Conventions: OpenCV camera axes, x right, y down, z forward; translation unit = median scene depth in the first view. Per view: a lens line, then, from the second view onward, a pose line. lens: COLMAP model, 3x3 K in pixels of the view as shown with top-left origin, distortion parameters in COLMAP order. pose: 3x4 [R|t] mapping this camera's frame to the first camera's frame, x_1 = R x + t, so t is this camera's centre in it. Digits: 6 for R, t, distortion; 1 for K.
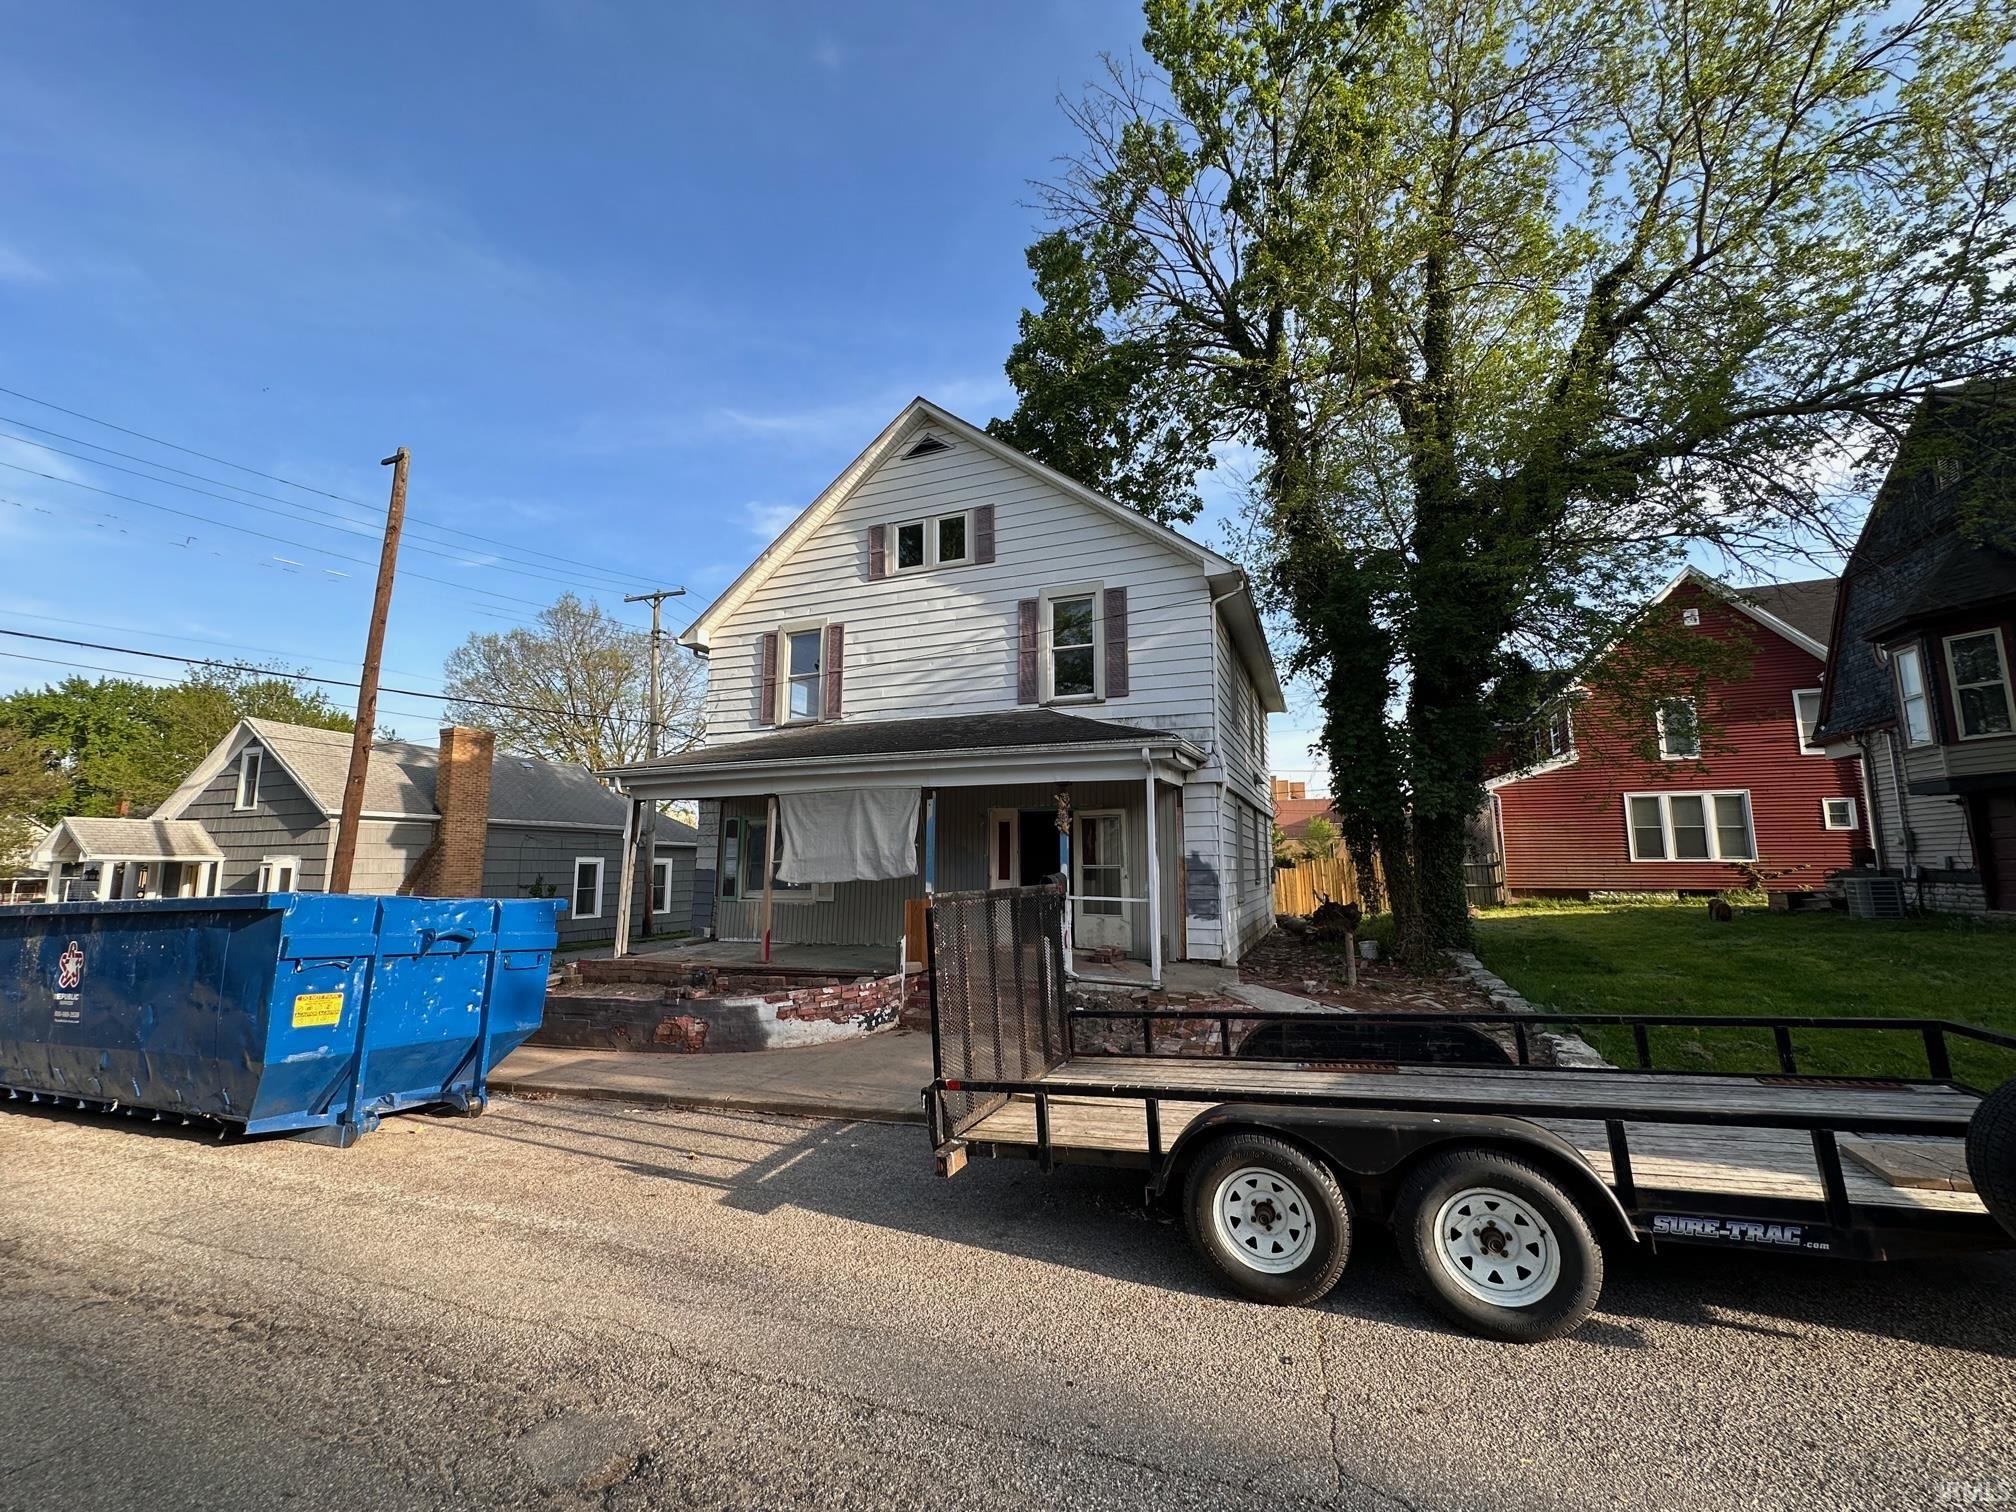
lens RADIAL K [[807.6, 0, 1008.8], [0, 807.6, 755.5], [0, 0, 1]] dist [0.001962, 0.000067]
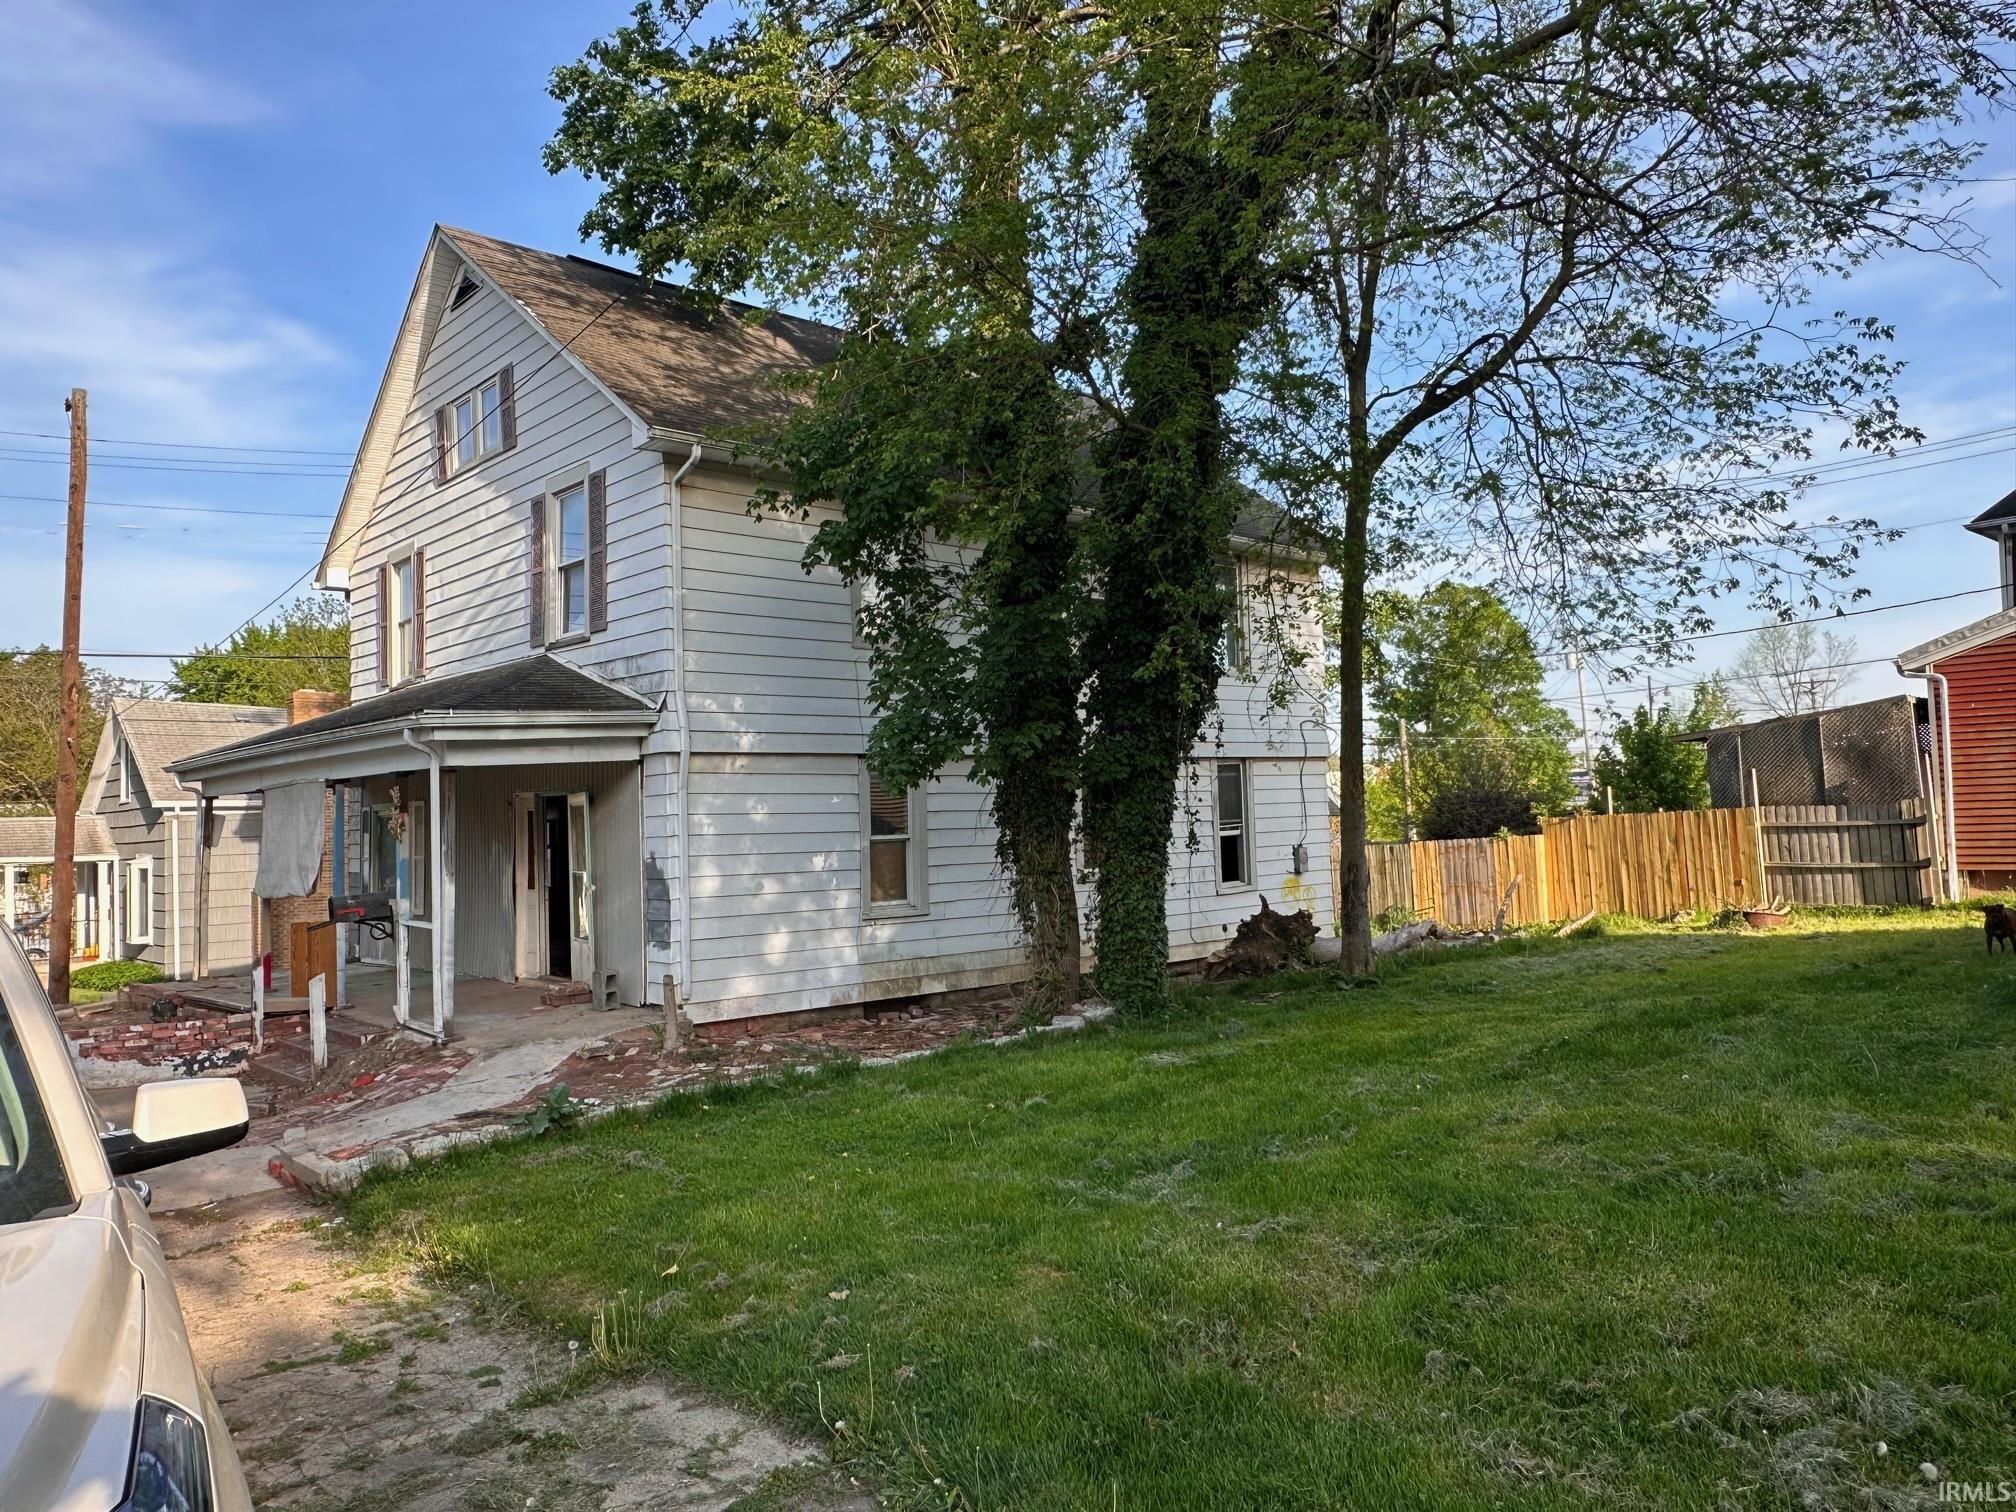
lens RADIAL K [[1428.9, 0, 1011.6], [0, 1428.9, 746.6], [0, 0, 1]] dist [0.000703, -0.007950]
pose [[0.898408, -0.047554, -0.436580, 1.234411], [0.086585, 0.993787, 0.069930, -0.037122], [0.430542, -0.100627, 0.896943, 0.044455]]
